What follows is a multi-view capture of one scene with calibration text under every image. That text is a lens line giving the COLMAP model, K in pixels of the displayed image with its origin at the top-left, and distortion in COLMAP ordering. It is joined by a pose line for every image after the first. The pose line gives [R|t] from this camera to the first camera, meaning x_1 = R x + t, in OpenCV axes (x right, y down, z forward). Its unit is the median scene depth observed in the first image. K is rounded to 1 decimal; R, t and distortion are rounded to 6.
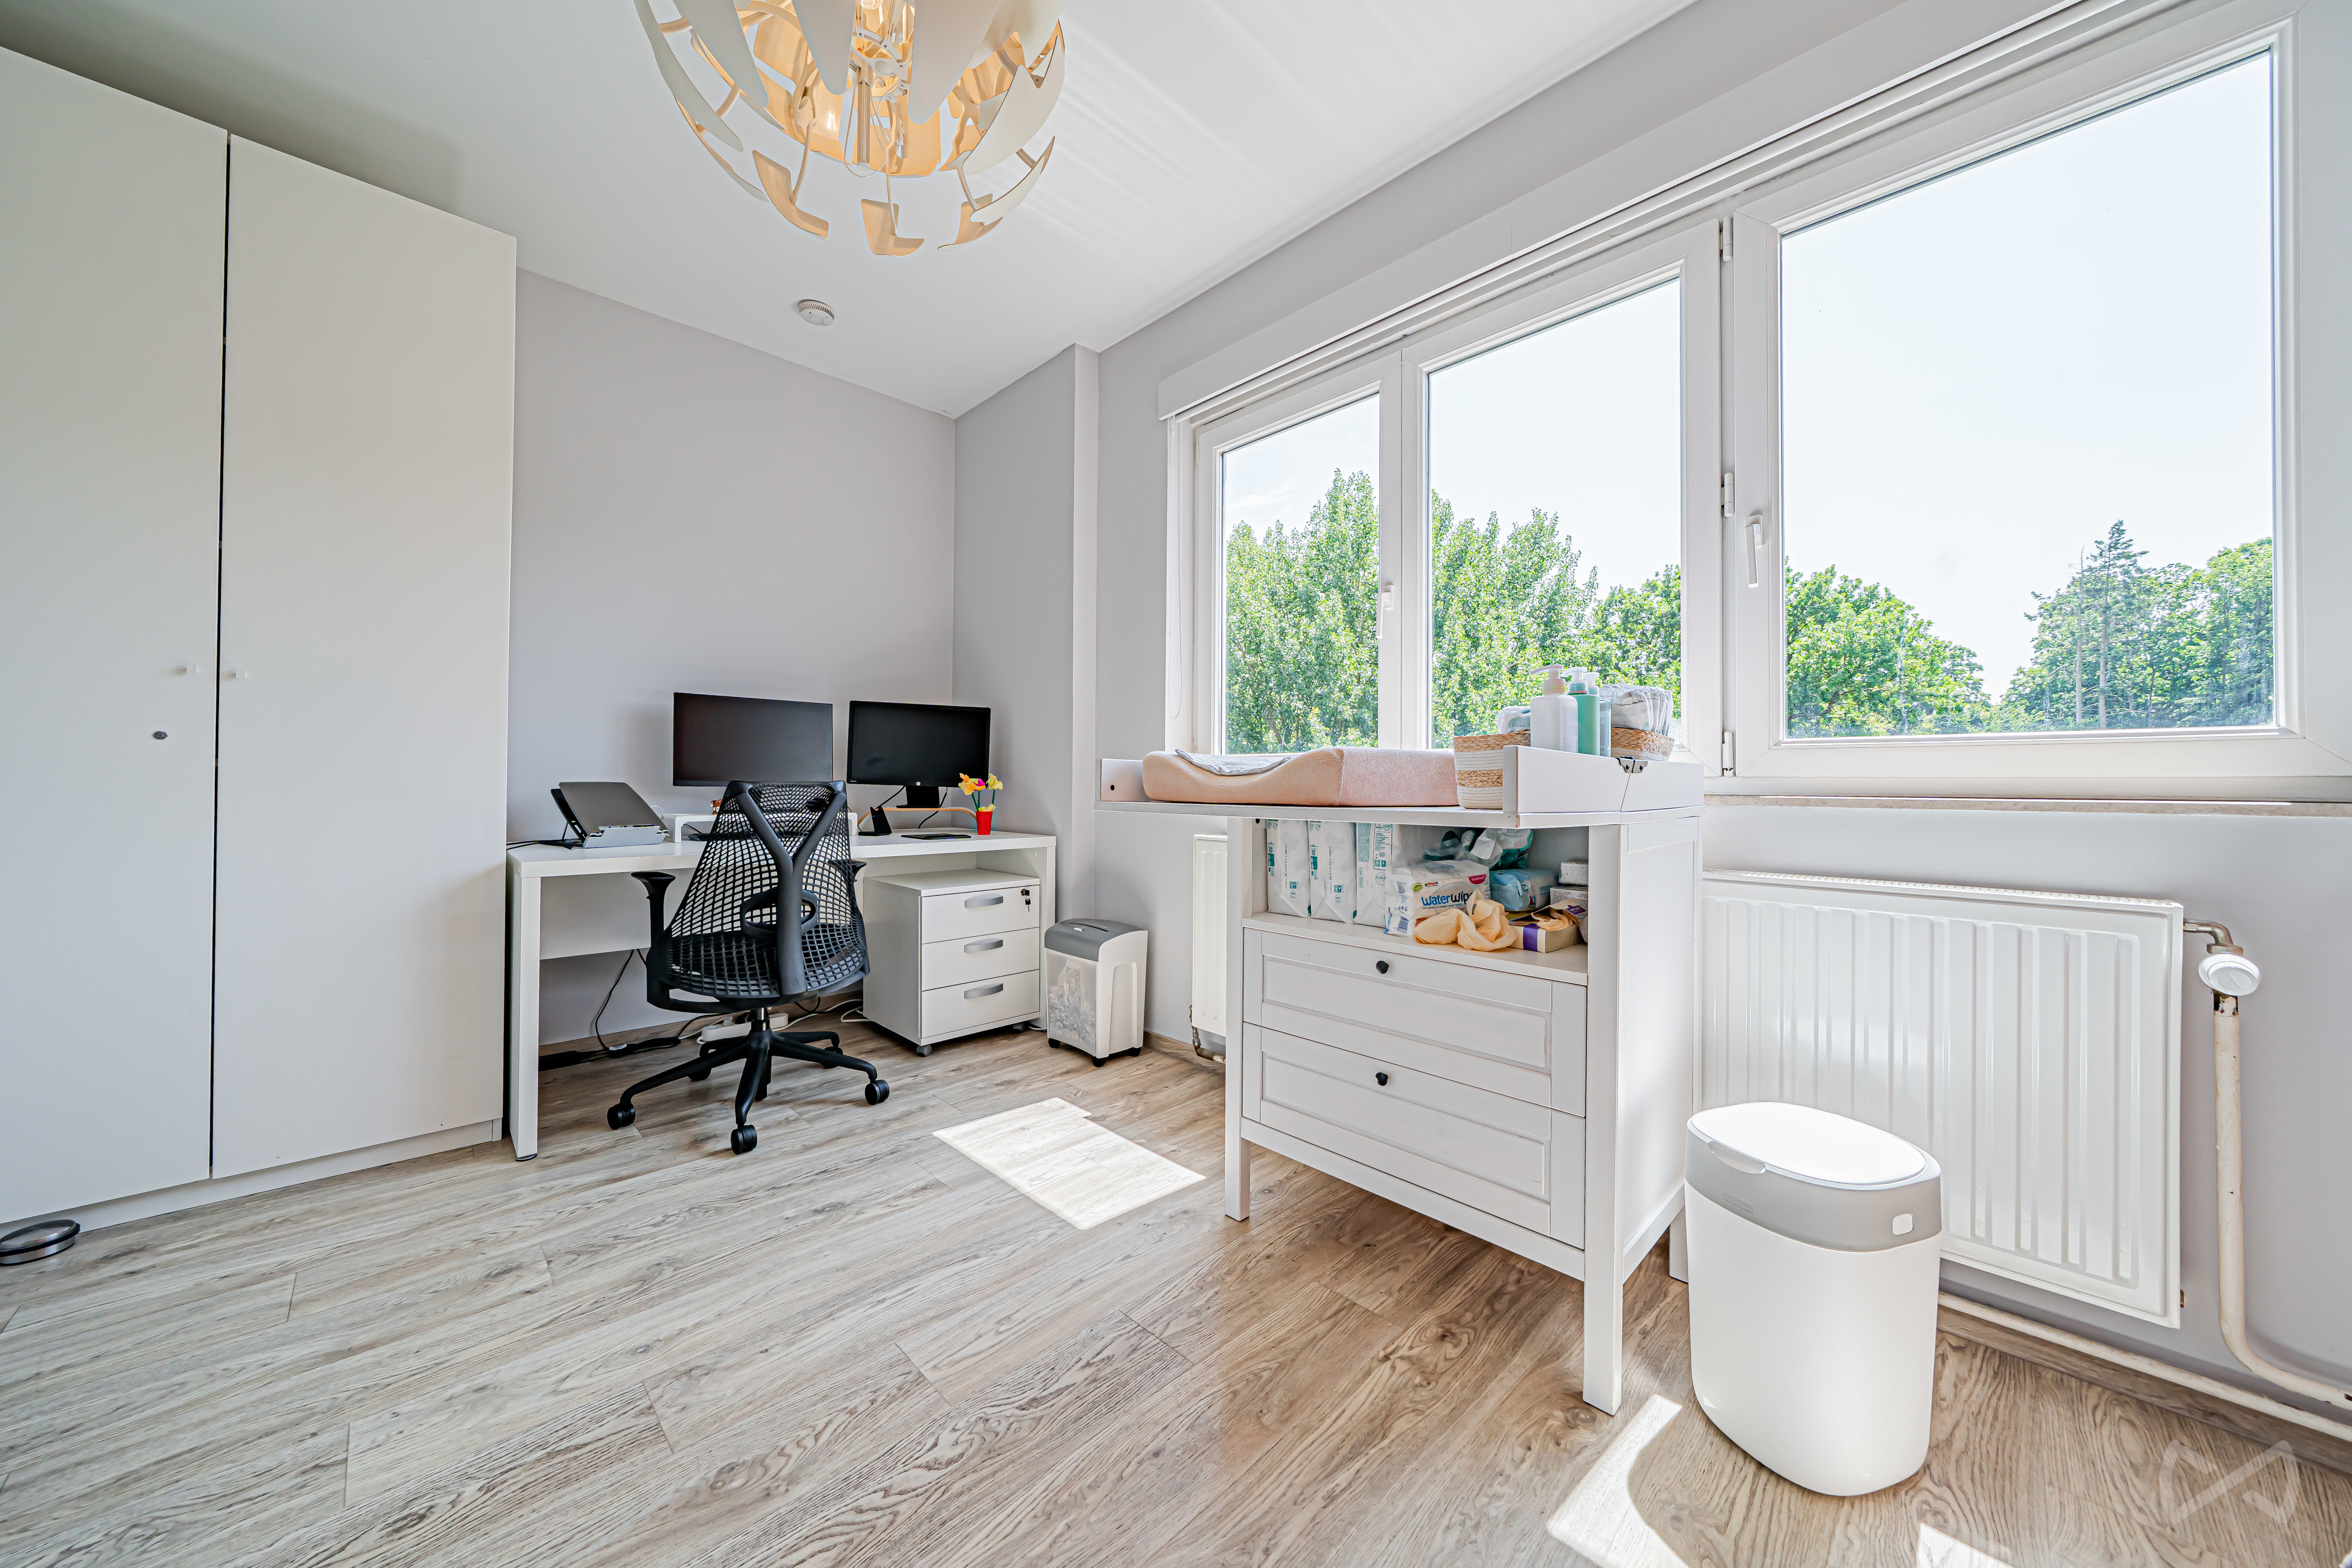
lens RADIAL K [[821.2, 0, 1163.4], [0, 821.2, 776.2], [0, 0, 1]] dist [-0.009449, 0.000158]
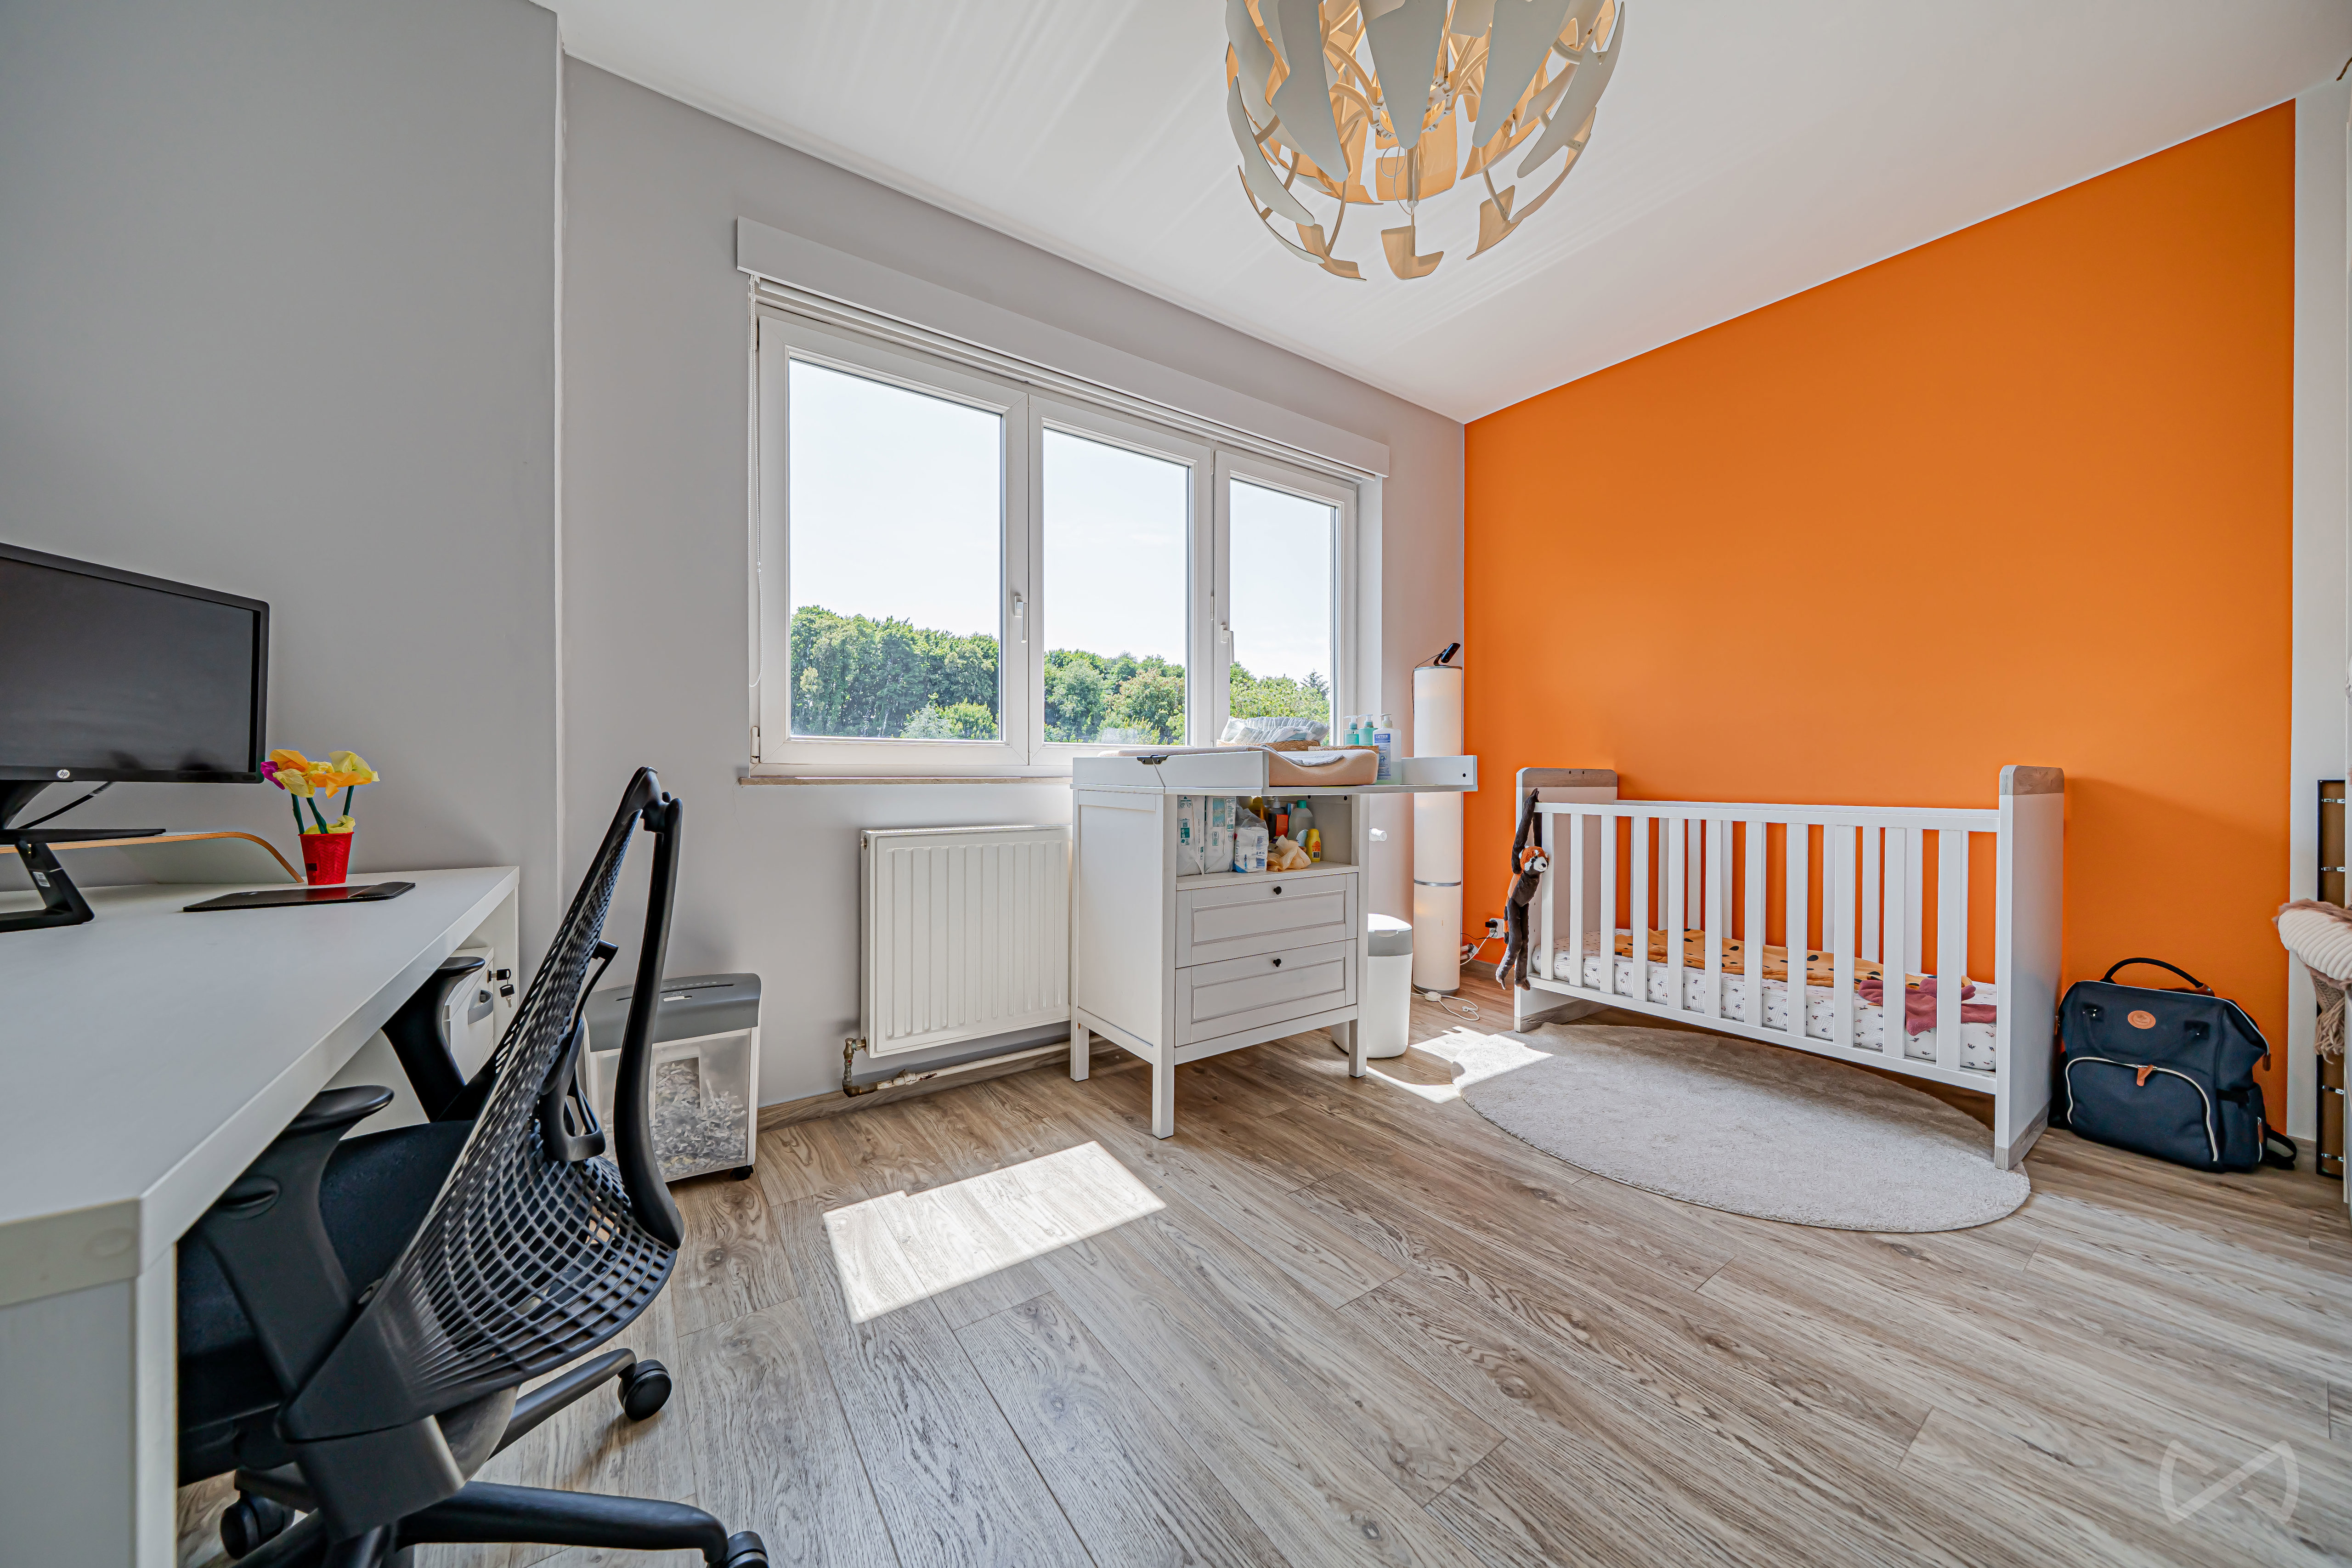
lens RADIAL K [[821.4, 0, 1163.4], [0, 821.4, 776.2], [0, 0, 1]] dist [-0.009449, 0.000158]
pose [[0.139092, -0.010263, 0.990226, -1.093851], [-0.007176, 0.999910, 0.011371, 0.004209], [-0.990254, -0.008687, 0.139005, 0.853005]]
